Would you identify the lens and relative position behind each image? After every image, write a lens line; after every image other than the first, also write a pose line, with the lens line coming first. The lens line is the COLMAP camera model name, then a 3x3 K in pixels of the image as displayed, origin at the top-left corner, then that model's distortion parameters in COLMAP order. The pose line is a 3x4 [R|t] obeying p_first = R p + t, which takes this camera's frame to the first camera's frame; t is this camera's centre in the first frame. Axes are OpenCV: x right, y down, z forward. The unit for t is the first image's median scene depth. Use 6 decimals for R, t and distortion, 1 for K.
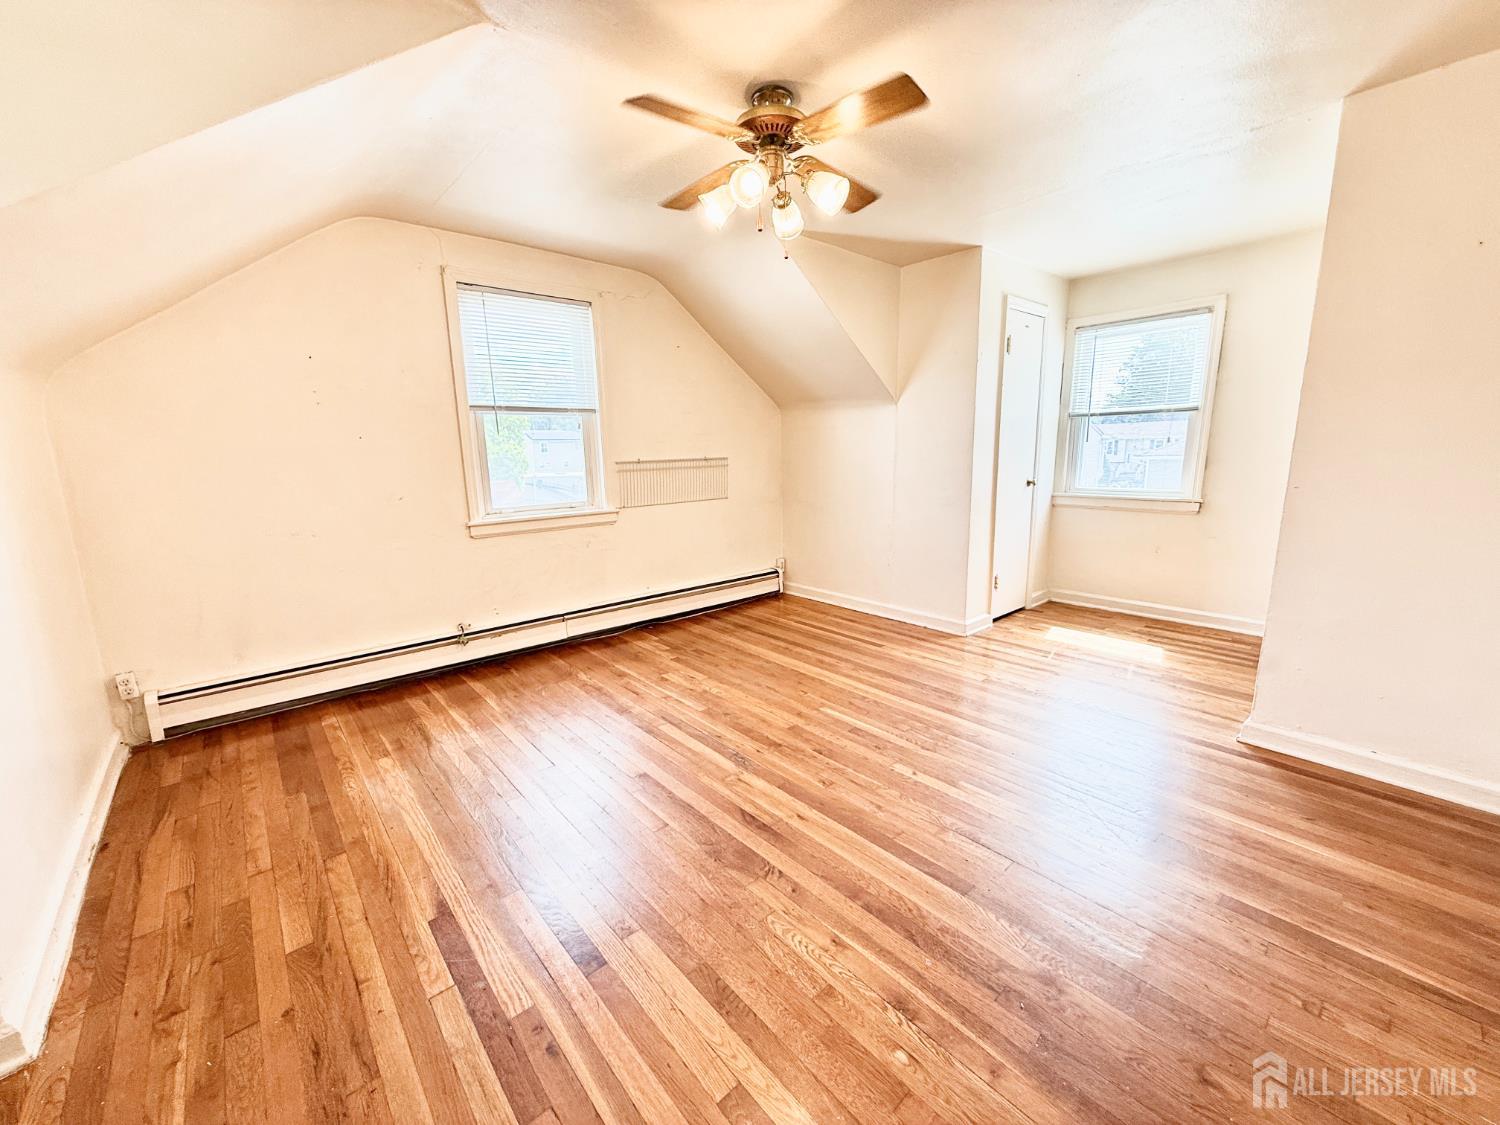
lens RADIAL K [[601.7, 0, 751.6], [0, 601.7, 557.7], [0, 0, 1]] dist [0.000707, -0.000105]
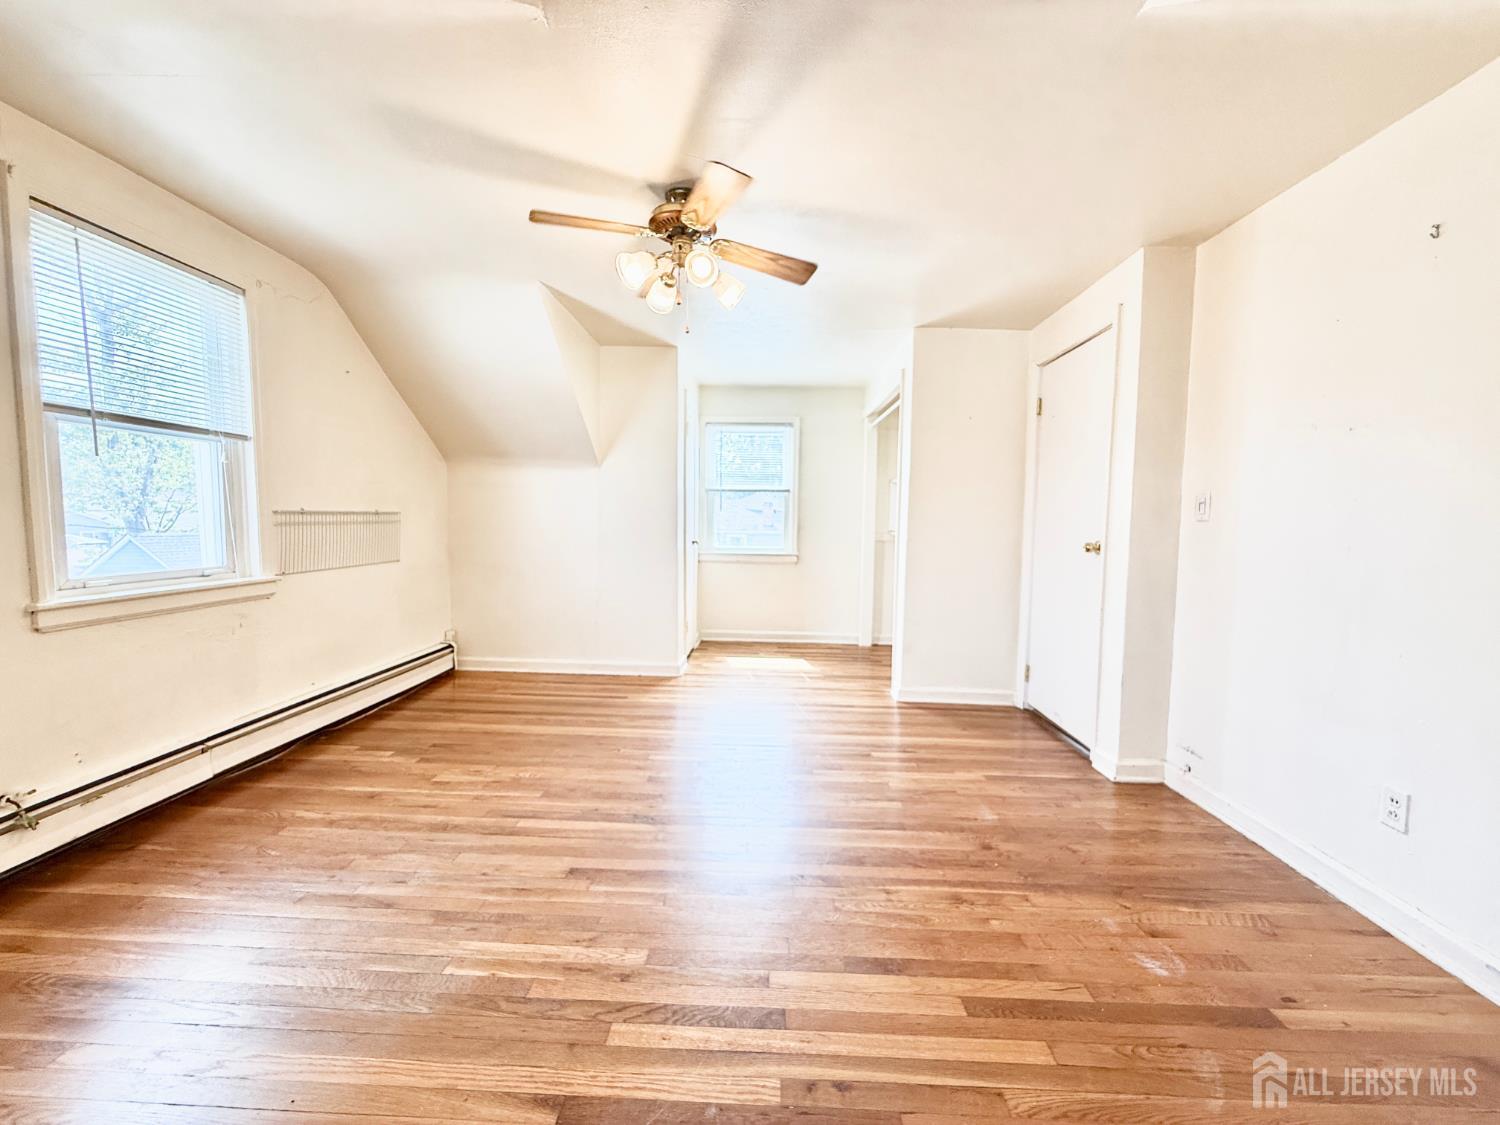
lens RADIAL K [[601.7, 0, 754.6], [0, 601.7, 557.6], [0, 0, 1]] dist [0.000707, -0.000105]
pose [[0.679225, -0.016412, 0.733746, -0.404536], [0.103552, 0.991892, -0.073672, 0.008510], [-0.726588, 0.126021, 0.675418, 0.120937]]
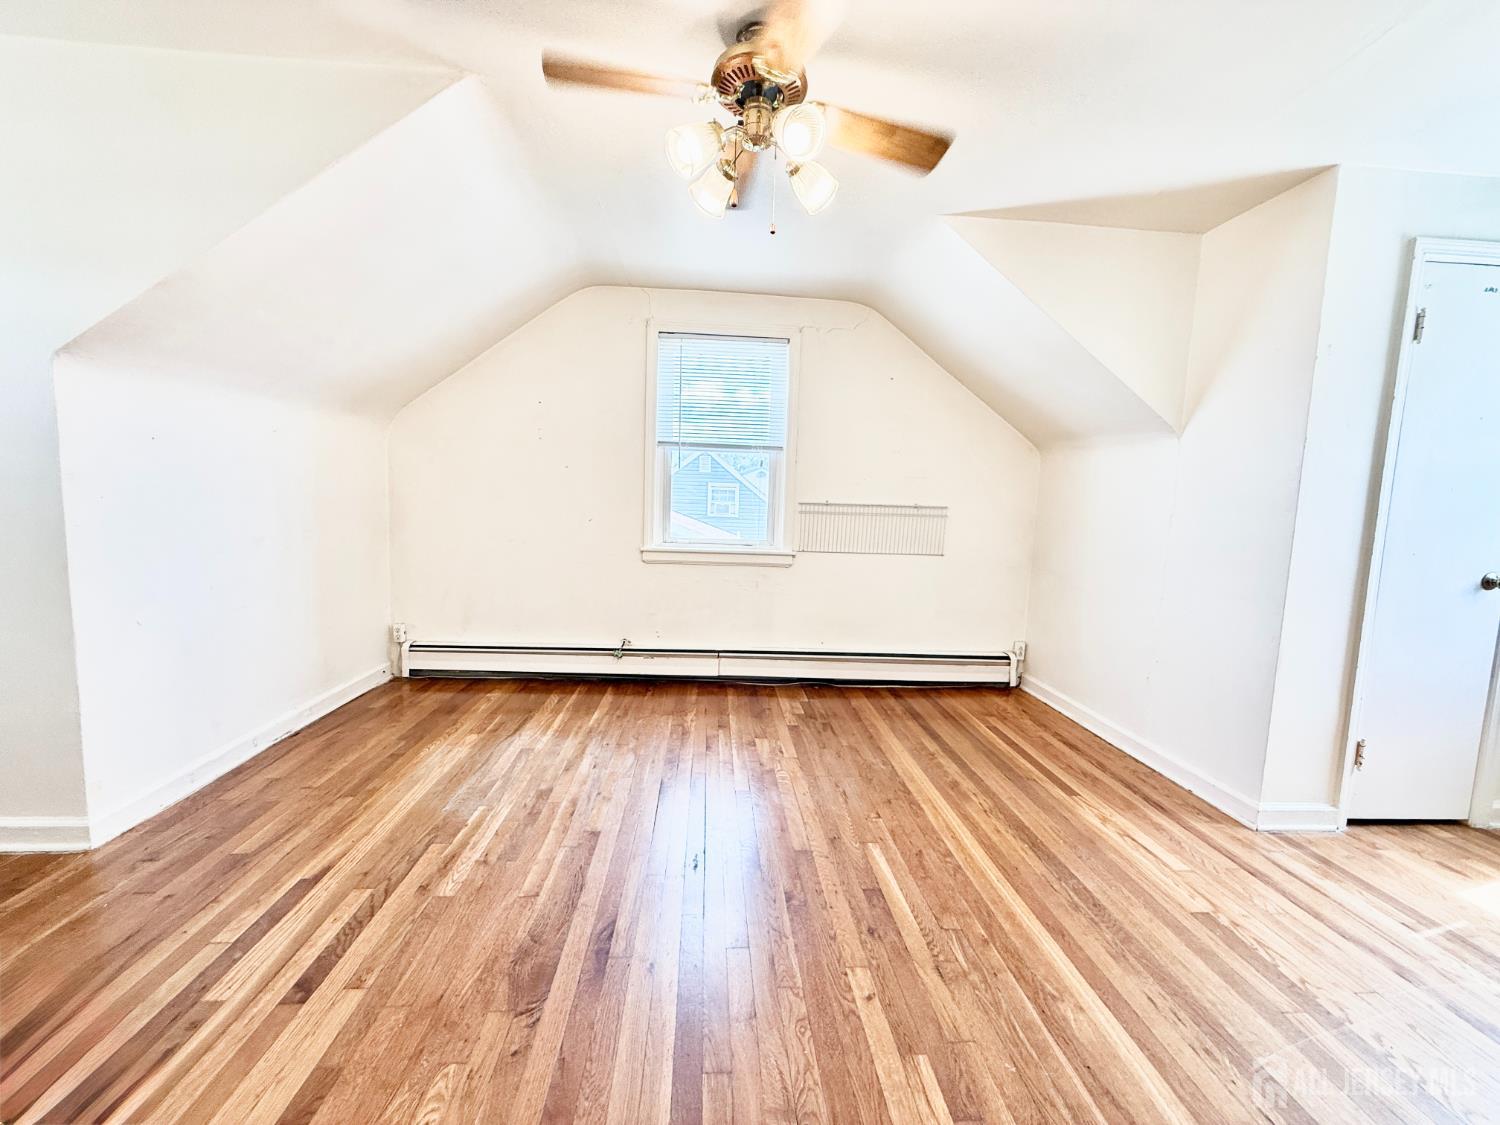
lens RADIAL K [[601.7, 0, 749.5], [0, 601.7, 556.4], [0, 0, 1]] dist [0.000707, -0.000105]
pose [[0.788525, 0.102219, -0.606448, 0.324004], [-0.160084, 0.986213, -0.041917, -0.026876], [0.593803, 0.130136, 0.794017, 0.245199]]
